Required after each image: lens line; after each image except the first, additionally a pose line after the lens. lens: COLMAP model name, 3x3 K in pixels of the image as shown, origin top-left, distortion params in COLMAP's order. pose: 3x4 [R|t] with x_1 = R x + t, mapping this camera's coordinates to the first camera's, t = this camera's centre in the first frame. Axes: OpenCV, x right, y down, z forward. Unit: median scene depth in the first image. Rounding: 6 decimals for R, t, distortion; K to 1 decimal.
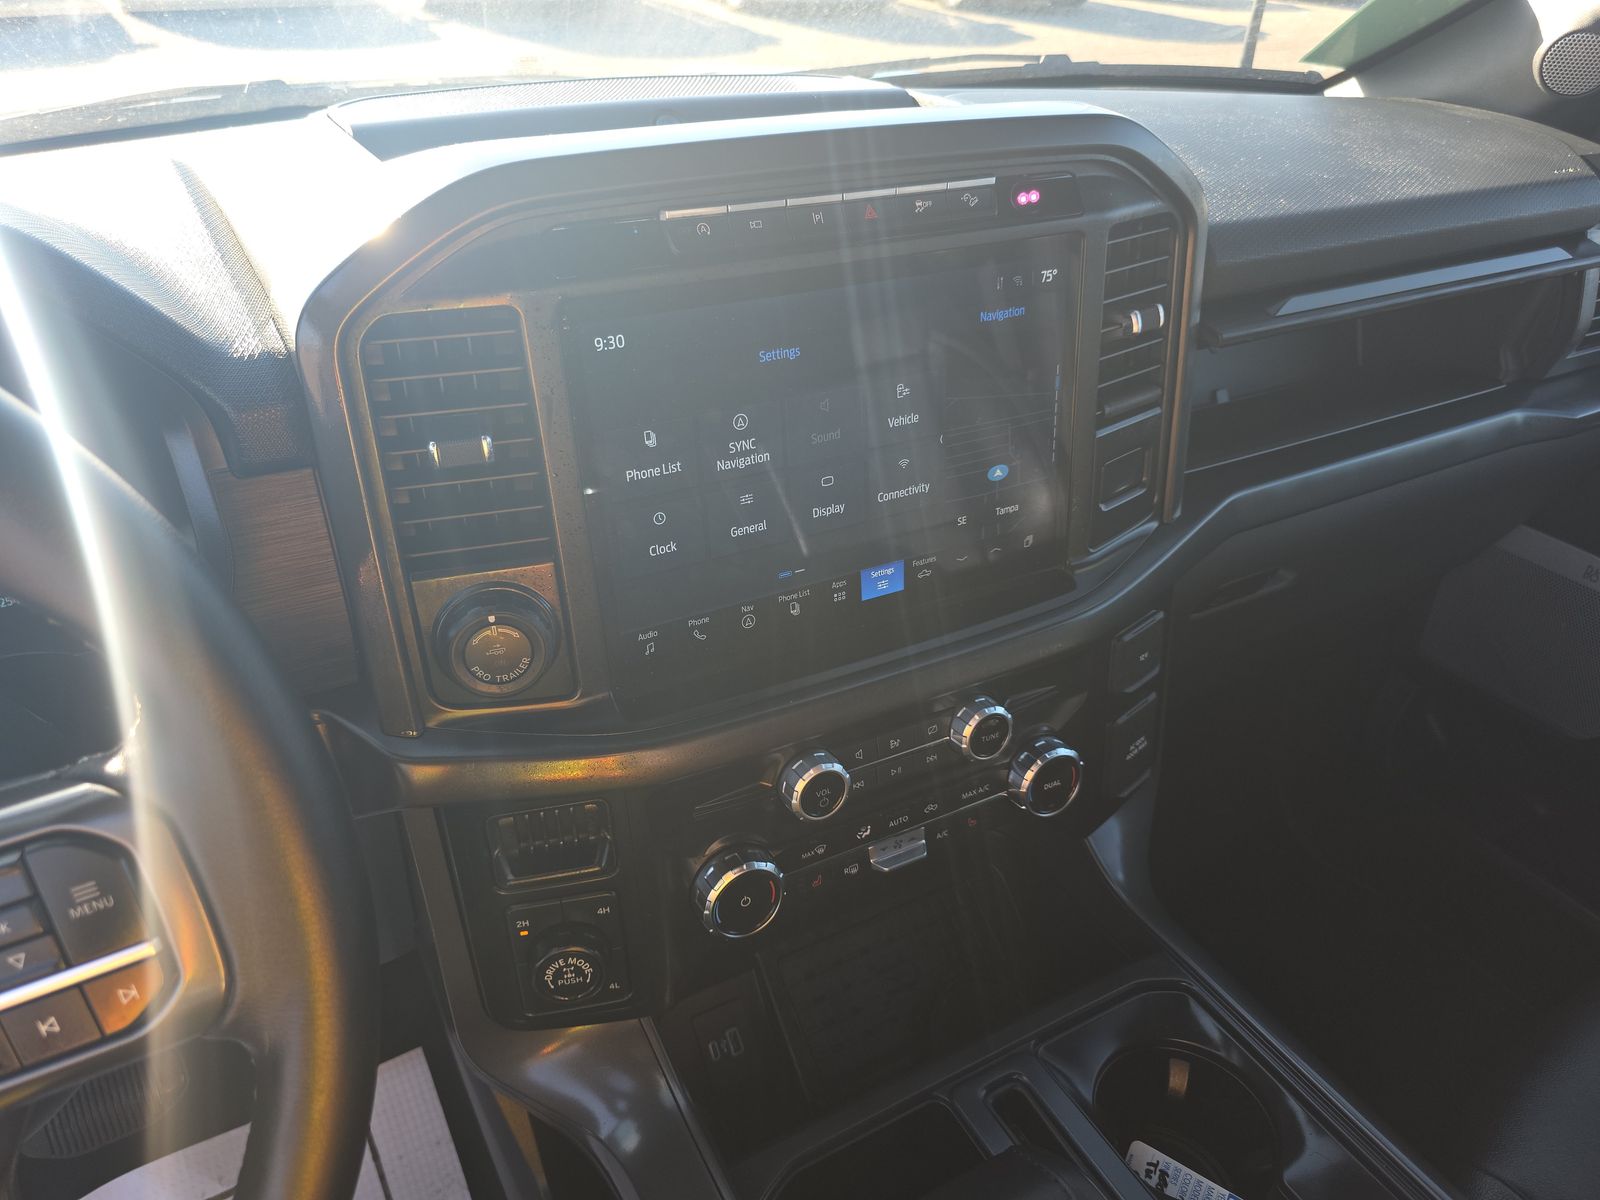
lens RADIAL K [[1059.1, 0, 801.2], [0, 1059.1, 598.8], [0, 0, 1]] dist [0.003390, -0.015194]
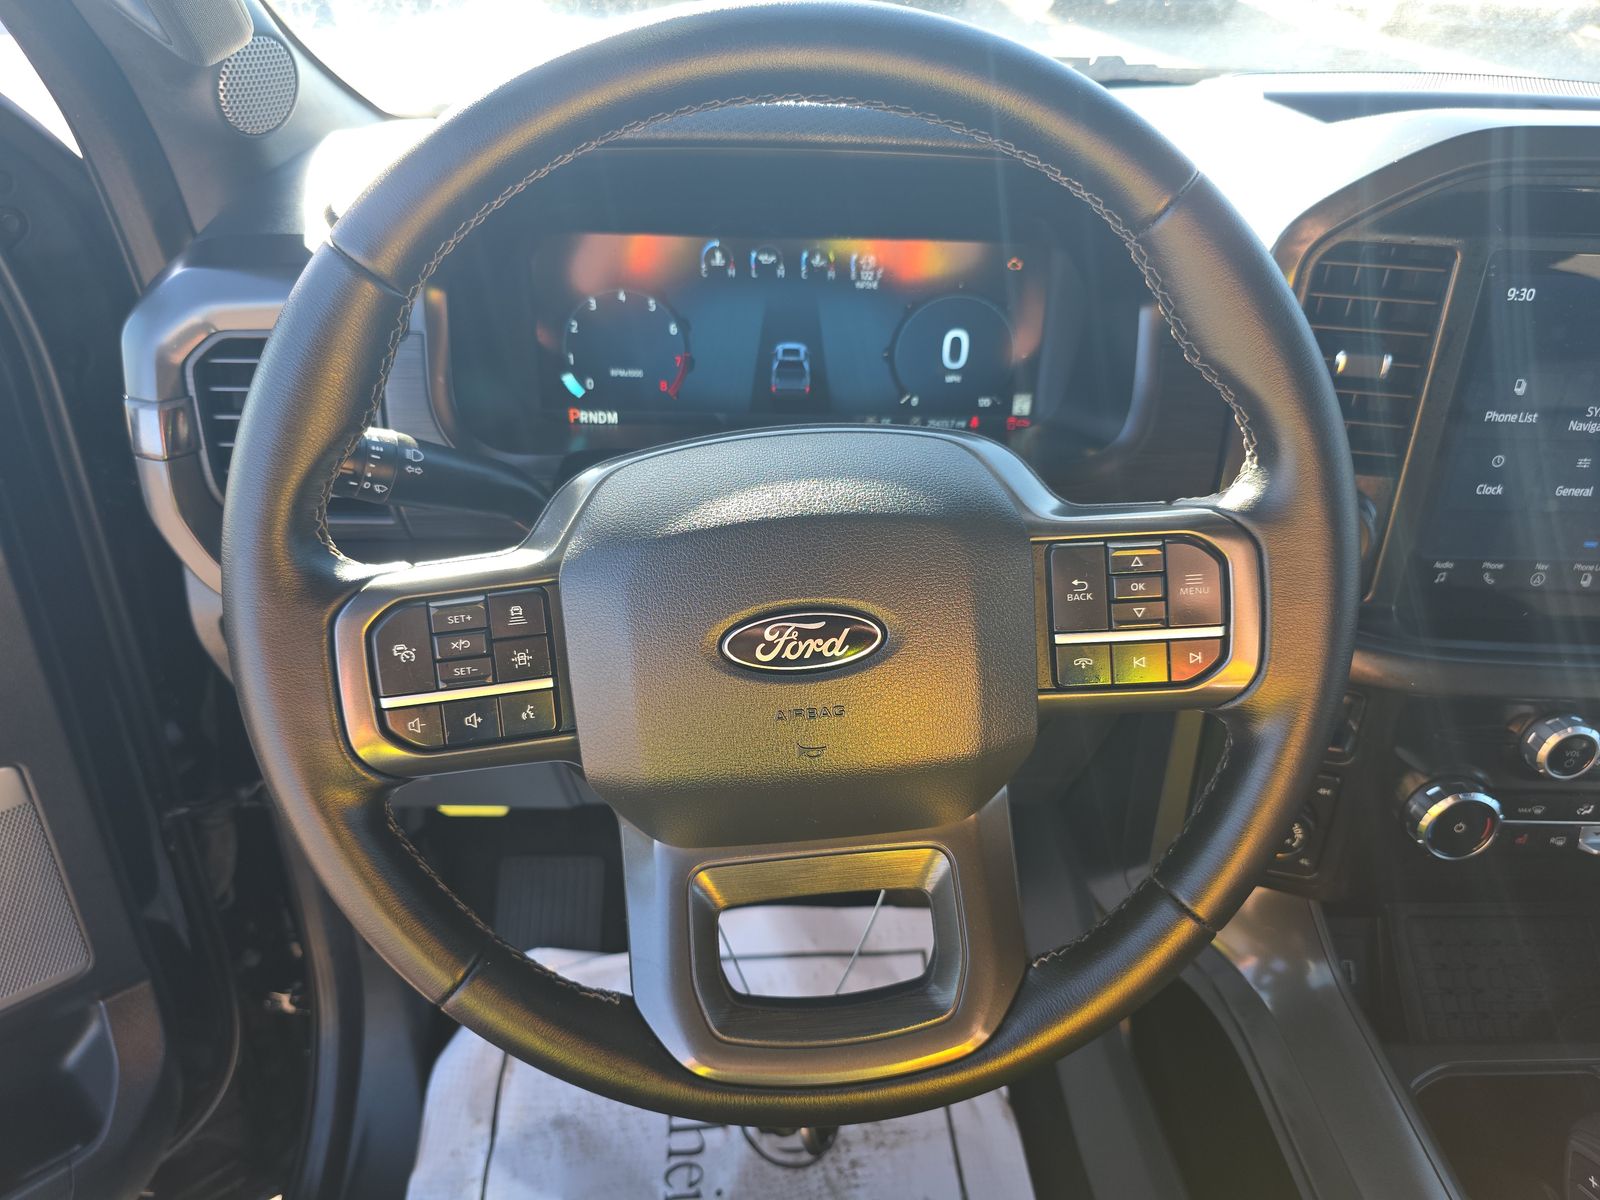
lens RADIAL K [[1059.1, 0, 795.6], [0, 1059.1, 612.5], [0, 0, 1]] dist [0.003390, -0.015194]
pose [[0.875718, 0.252784, -0.411362, -0.278501], [-0.250149, 0.966268, 0.061253, 0.189877], [0.412970, 0.049261, 0.909412, -0.295773]]
